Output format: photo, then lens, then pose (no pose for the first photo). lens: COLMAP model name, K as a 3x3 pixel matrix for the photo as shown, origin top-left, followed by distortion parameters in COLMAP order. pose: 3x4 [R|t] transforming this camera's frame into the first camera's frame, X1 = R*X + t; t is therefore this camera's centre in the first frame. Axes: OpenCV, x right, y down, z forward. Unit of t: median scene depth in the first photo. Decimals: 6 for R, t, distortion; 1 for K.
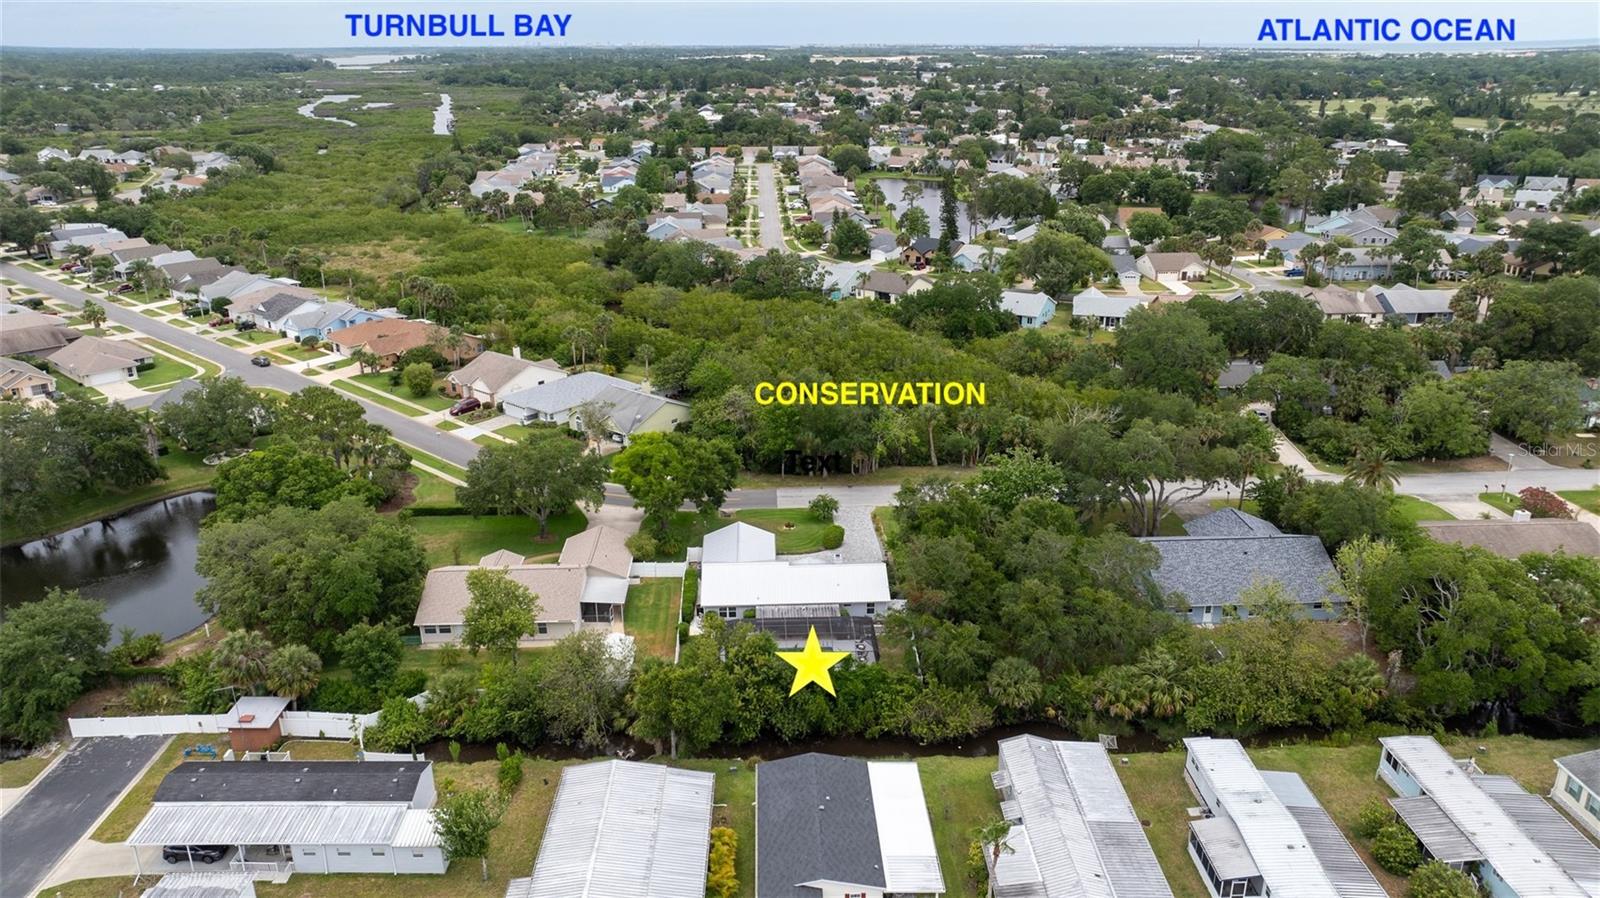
lens RADIAL K [[1124.6, 0, 806.9], [0, 1124.6, 446.6], [0, 0, 1]] dist [-0.029740, 0.027296]
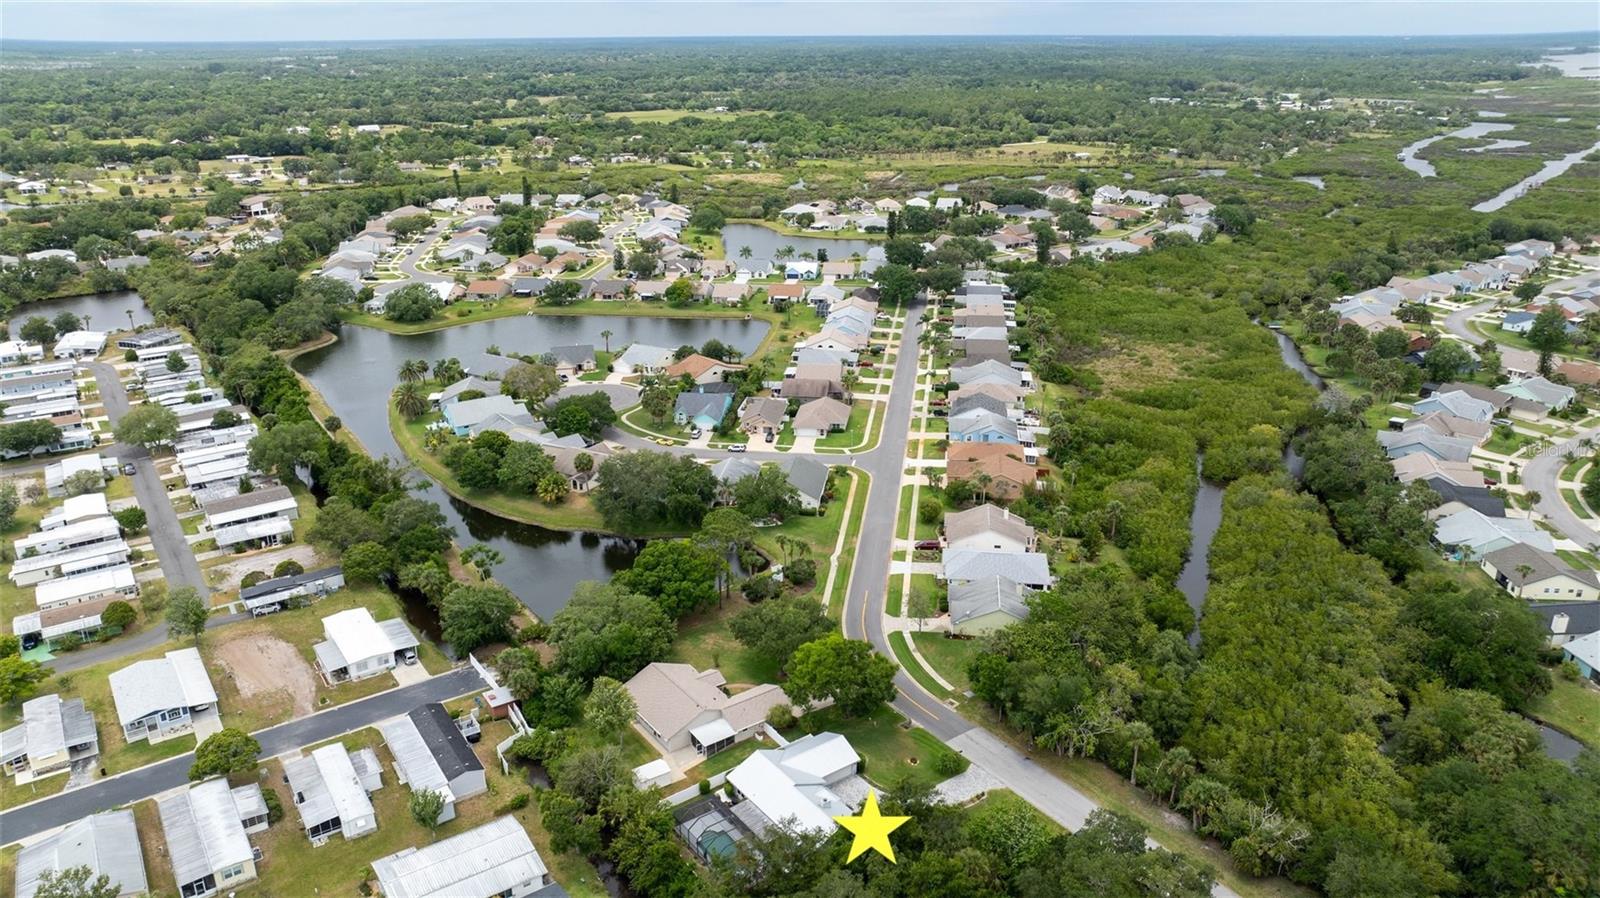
lens RADIAL K [[1124.6, 0, 802.1], [0, 1124.6, 447.5], [0, 0, 1]] dist [-0.029740, 0.027296]
pose [[0.554660, 0.290386, -0.779762, 0.614519], [-0.281221, 0.947404, 0.152778, -0.319483], [0.783114, 0.134546, 0.607149, 0.140287]]
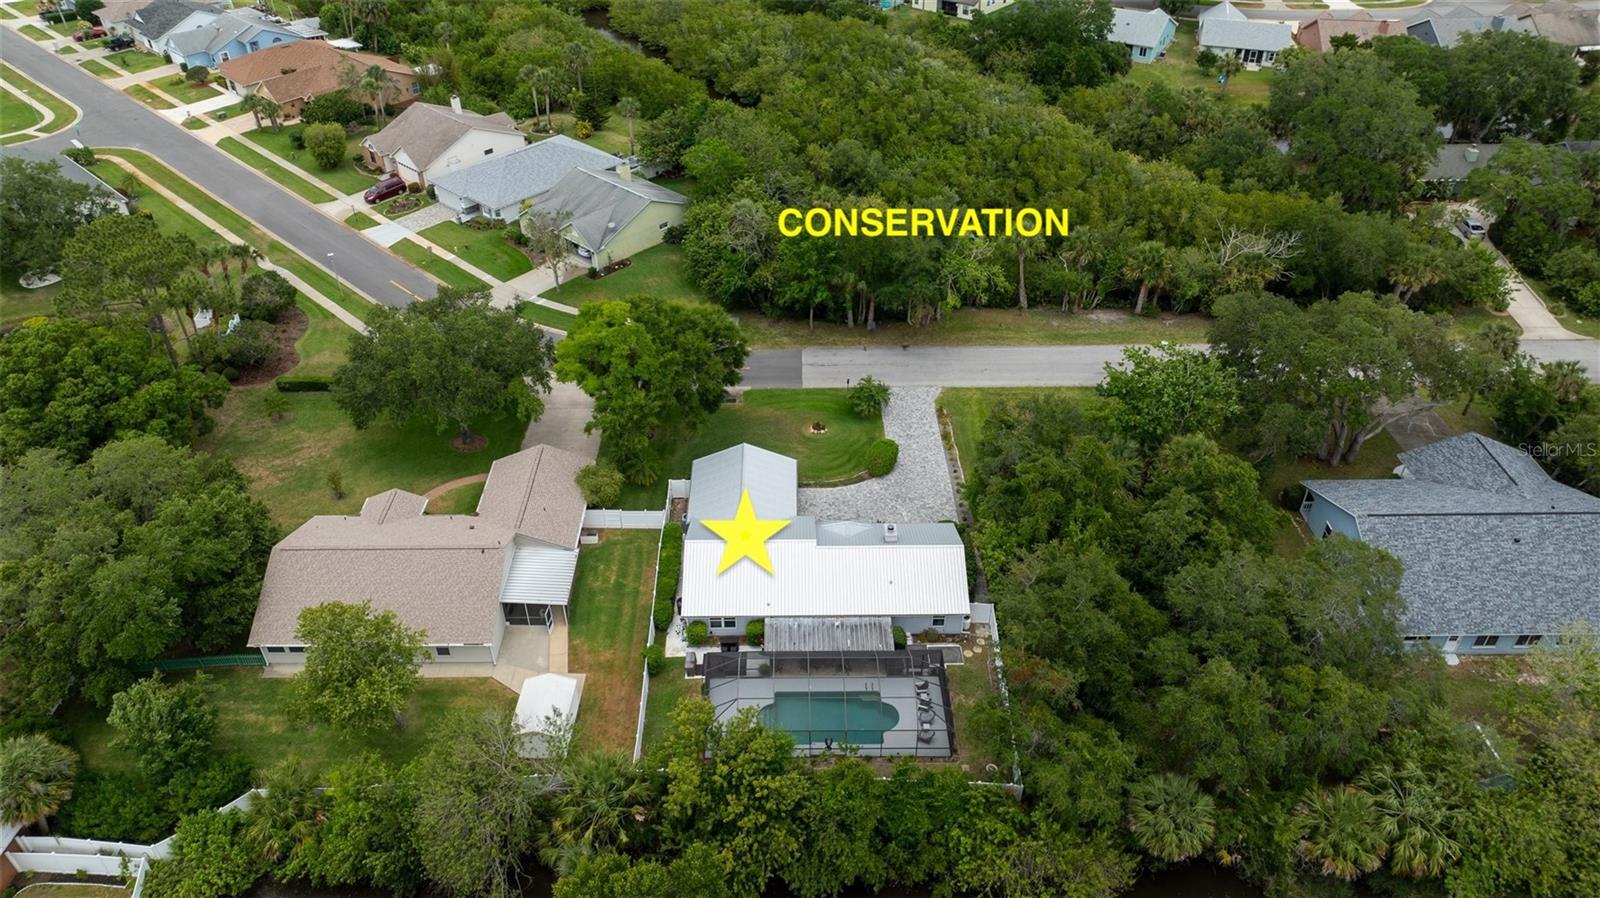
lens RADIAL K [[1124.6, 0, 804.4], [0, 1124.6, 455.0], [0, 0, 1]] dist [-0.029740, 0.027296]
pose [[0.999427, 0.023743, -0.024138, -0.006063], [-0.015671, 0.956334, 0.291855, -0.098259], [0.030014, -0.291309, 0.956158, 0.277523]]
